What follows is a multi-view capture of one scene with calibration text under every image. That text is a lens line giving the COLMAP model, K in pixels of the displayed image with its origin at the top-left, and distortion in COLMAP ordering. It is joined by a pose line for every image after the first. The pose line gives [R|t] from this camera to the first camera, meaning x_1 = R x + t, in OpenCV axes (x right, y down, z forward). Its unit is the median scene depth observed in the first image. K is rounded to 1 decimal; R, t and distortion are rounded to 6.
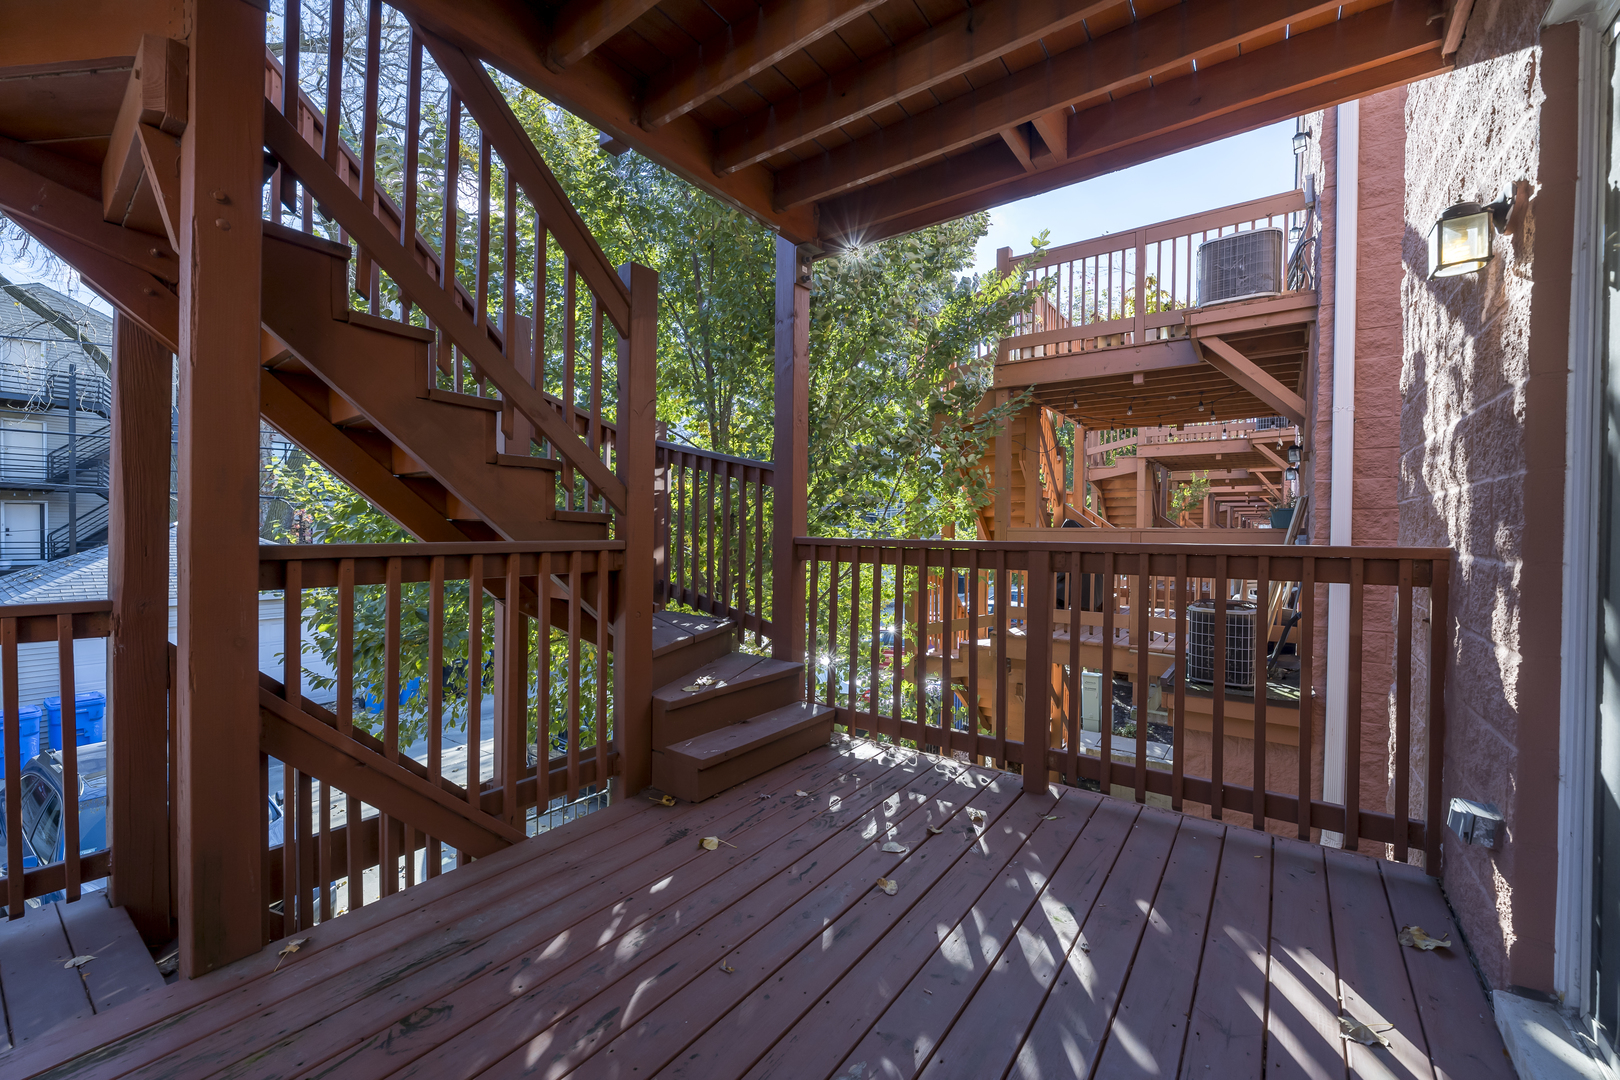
lens RADIAL K [[649.2, 0, 804.0], [0, 649.2, 537.8], [0, 0, 1]] dist [-0.007442, 0.001123]
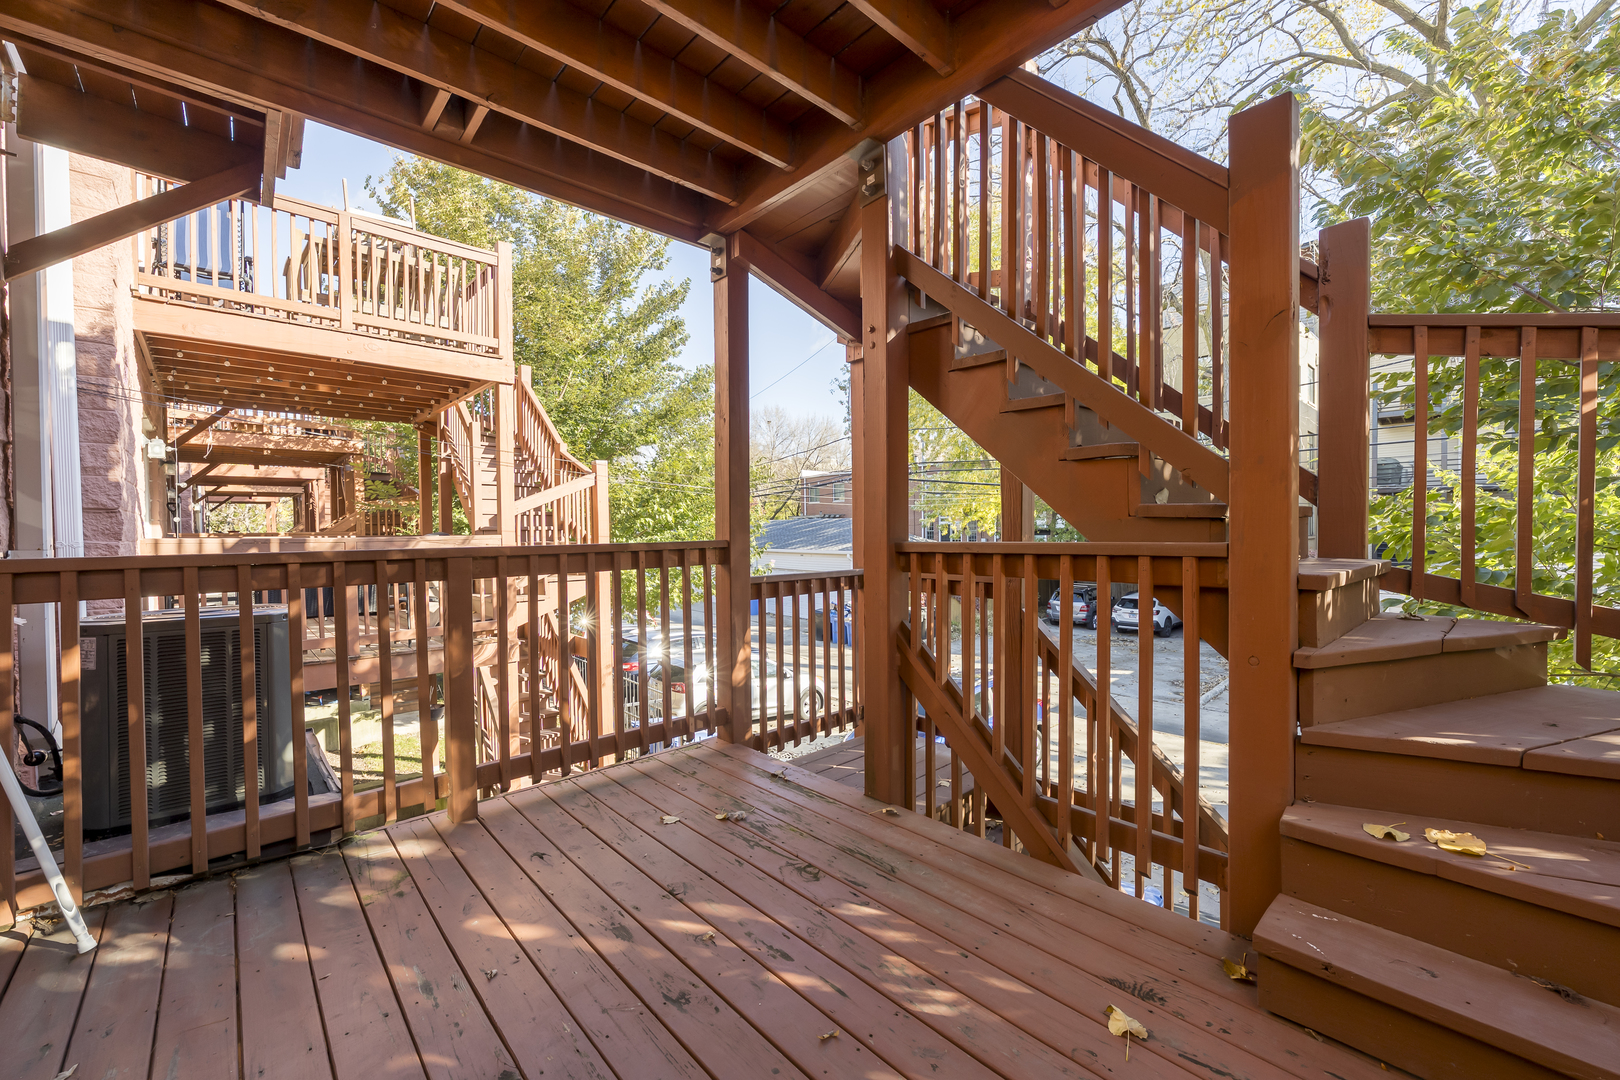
lens RADIAL K [[649.2, 0, 803.0], [0, 649.2, 535.5], [0, 0, 1]] dist [-0.007442, 0.001123]
pose [[-0.195073, -0.011018, -0.980727, 0.512642], [-0.013570, 0.999872, -0.008534, 0.010277], [0.980695, 0.011643, -0.195197, 0.785328]]
